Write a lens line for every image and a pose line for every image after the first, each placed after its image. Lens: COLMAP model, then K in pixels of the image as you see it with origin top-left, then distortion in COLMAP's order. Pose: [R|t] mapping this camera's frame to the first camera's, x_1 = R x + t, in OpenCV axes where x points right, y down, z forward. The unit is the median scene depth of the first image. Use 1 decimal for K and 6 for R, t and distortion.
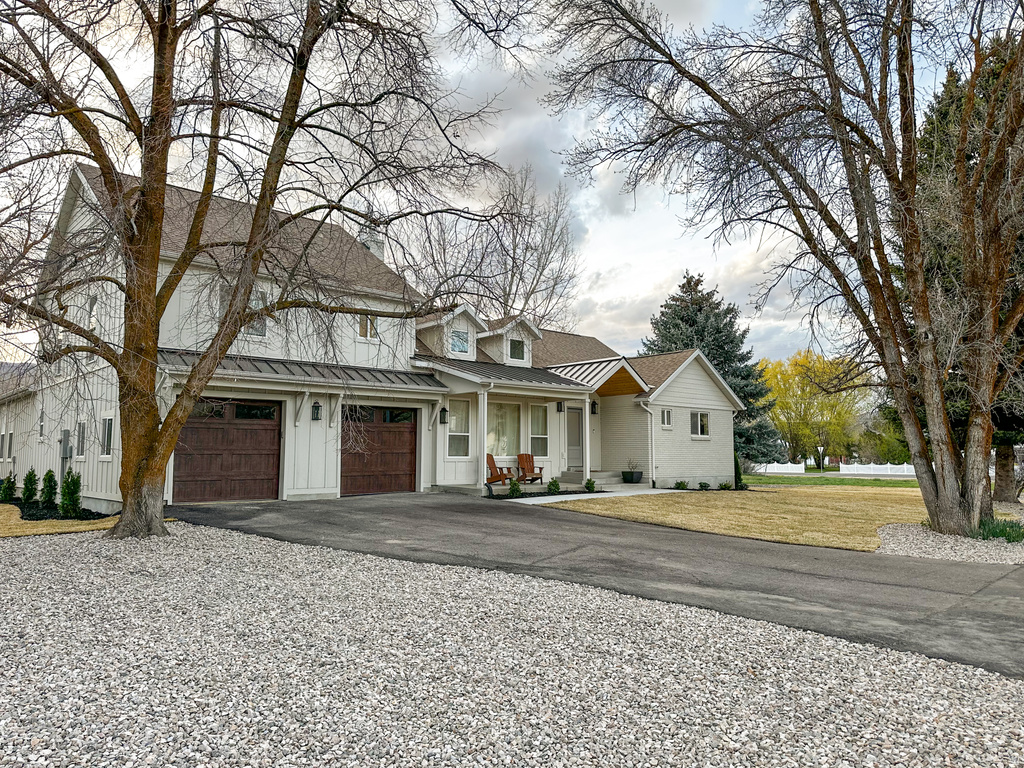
lens RADIAL K [[699.1, 0, 514.3], [0, 699.1, 396.3], [0, 0, 1]] dist [0.053793, -0.000231]
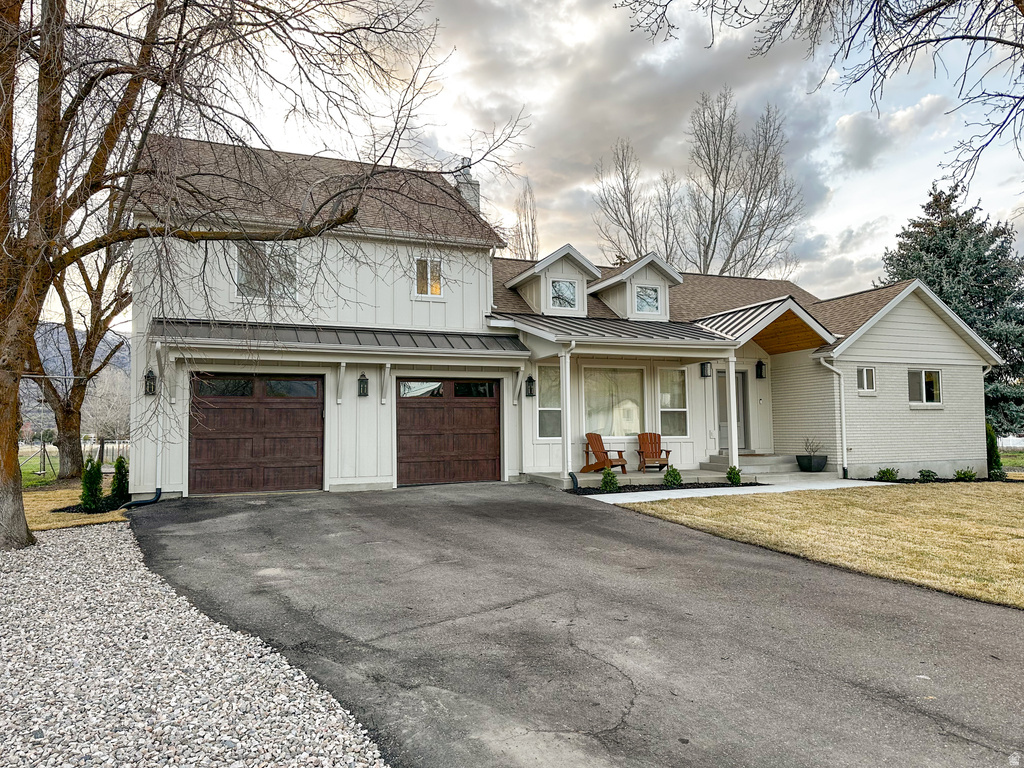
lens RADIAL K [[710.2, 0, 496.2], [0, 710.2, 387.8], [0, 0, 1]] dist [0.065717, -0.099027]
pose [[0.935905, -0.032659, -0.350735, 0.130464], [0.040906, 0.999033, 0.016128, 0.013065], [0.349869, -0.029441, 0.936336, 0.203585]]
